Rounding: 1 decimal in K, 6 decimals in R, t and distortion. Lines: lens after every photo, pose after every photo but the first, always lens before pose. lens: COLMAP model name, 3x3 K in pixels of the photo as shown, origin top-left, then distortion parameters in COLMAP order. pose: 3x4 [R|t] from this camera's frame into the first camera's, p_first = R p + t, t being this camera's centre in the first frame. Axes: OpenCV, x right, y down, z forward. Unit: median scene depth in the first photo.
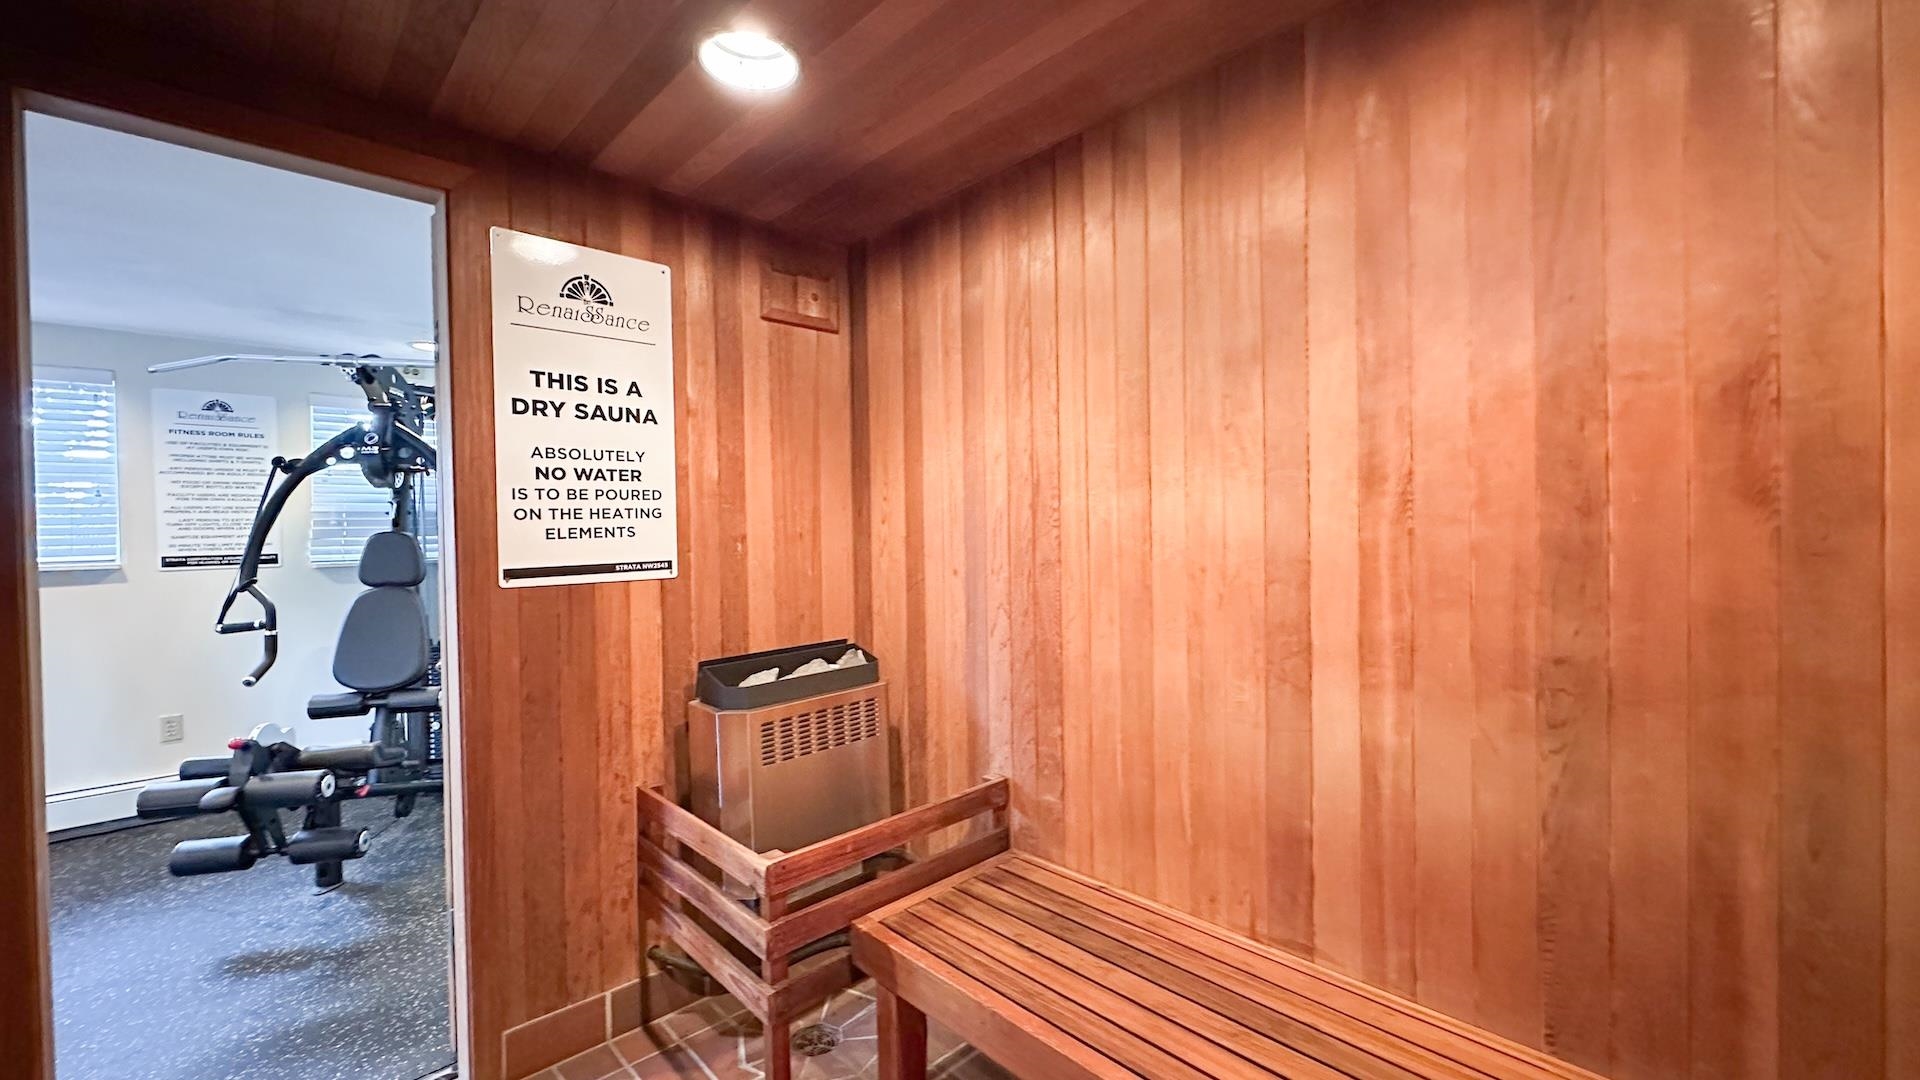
lens RADIAL K [[765.7, 0, 955.0], [0, 765.7, 531.6], [0, 0, 1]] dist [-0.000392, -0.000137]
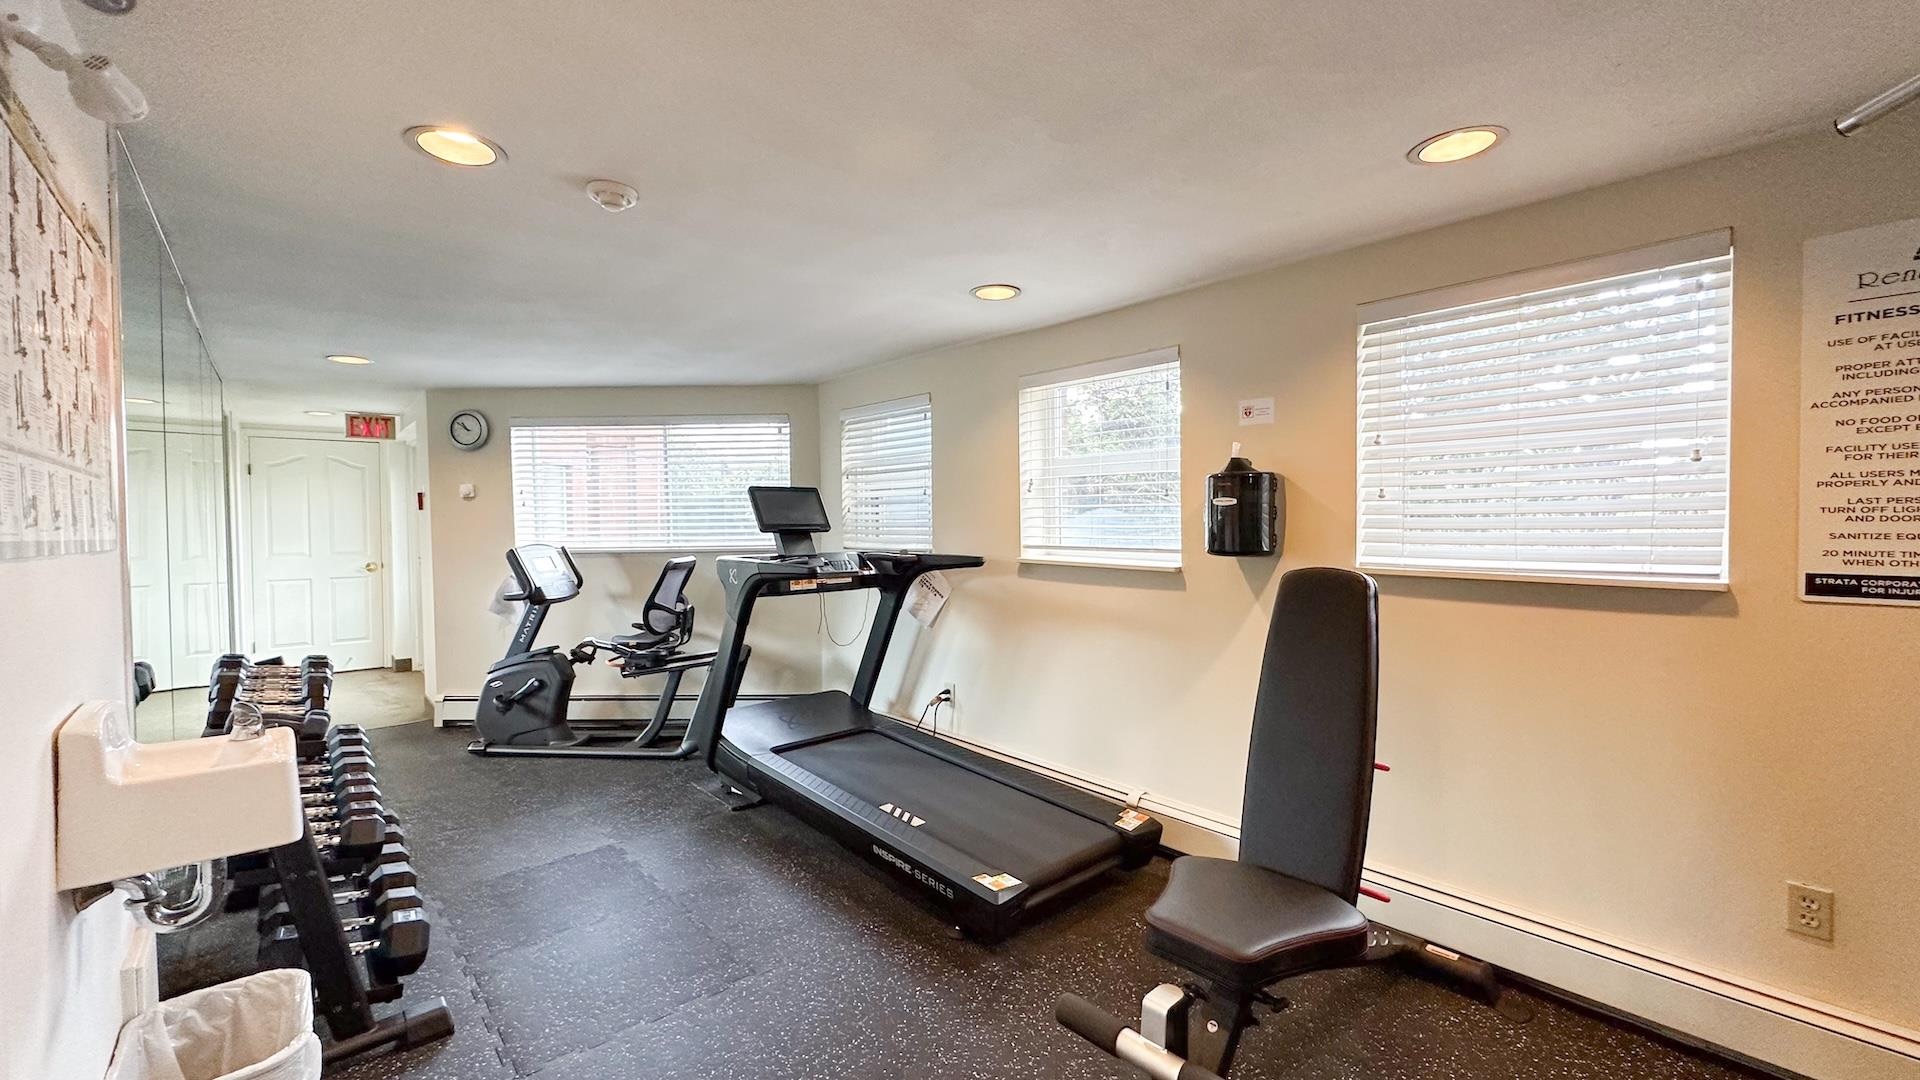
lens RADIAL K [[765.7, 0, 954.3], [0, 765.7, 535.7], [0, 0, 1]] dist [-0.000392, -0.000137]
pose [[-0.044791, 0.035791, -0.998355, -0.503345], [-0.009295, 0.999300, 0.036242, -0.005316], [0.998953, 0.010903, -0.044427, 0.455498]]
